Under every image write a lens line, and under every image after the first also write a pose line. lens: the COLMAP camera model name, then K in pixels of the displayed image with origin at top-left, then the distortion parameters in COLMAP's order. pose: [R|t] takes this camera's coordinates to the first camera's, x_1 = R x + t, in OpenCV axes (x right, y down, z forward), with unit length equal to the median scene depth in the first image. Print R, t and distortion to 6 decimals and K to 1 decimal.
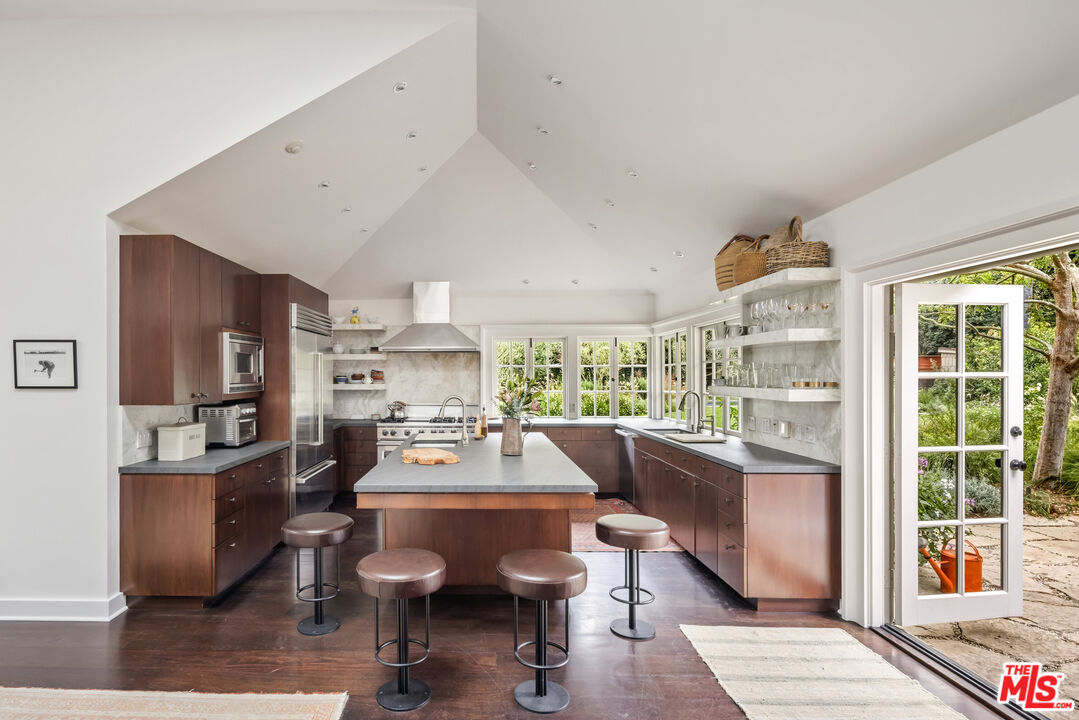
lens RADIAL K [[544.6, 0, 543.7], [0, 544.6, 369.0], [0, 0, 1]] dist [0.004568, 0.000599]
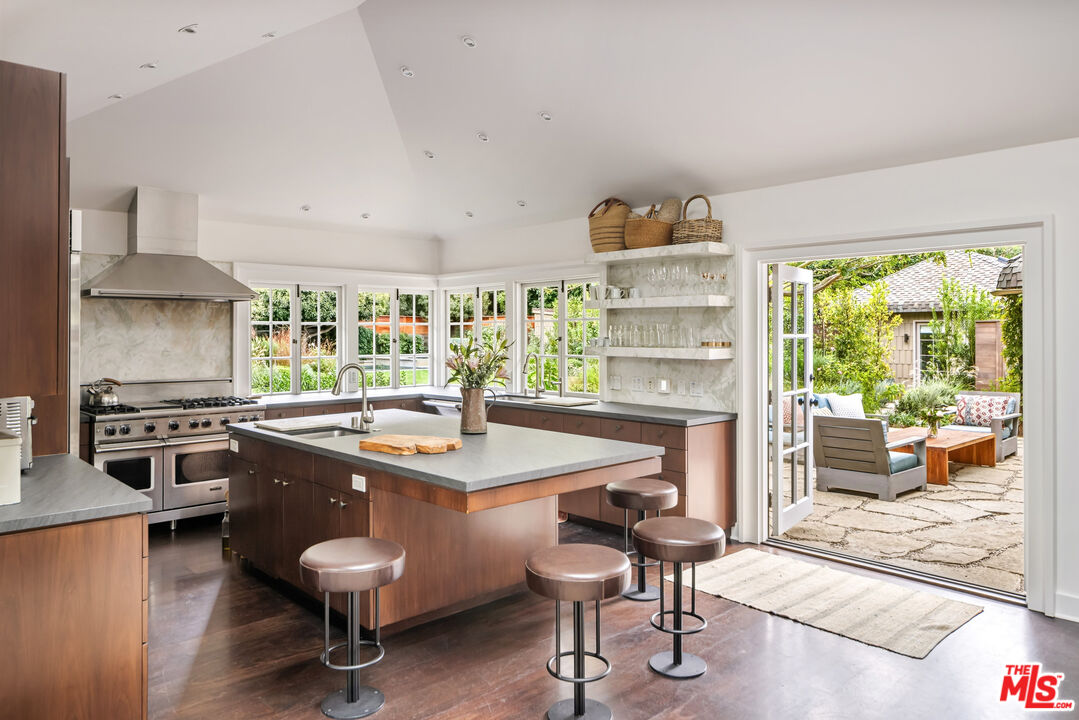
lens RADIAL K [[688.1, 0, 535.8], [0, 688.1, 321.3], [0, 0, 1]] dist [-0.002520, -0.001272]
pose [[0.737262, 0.012997, 0.675482, -0.636275], [-0.008619, 0.999915, -0.009832, -0.001957], [-0.675552, 0.001427, 0.737311, 0.158593]]
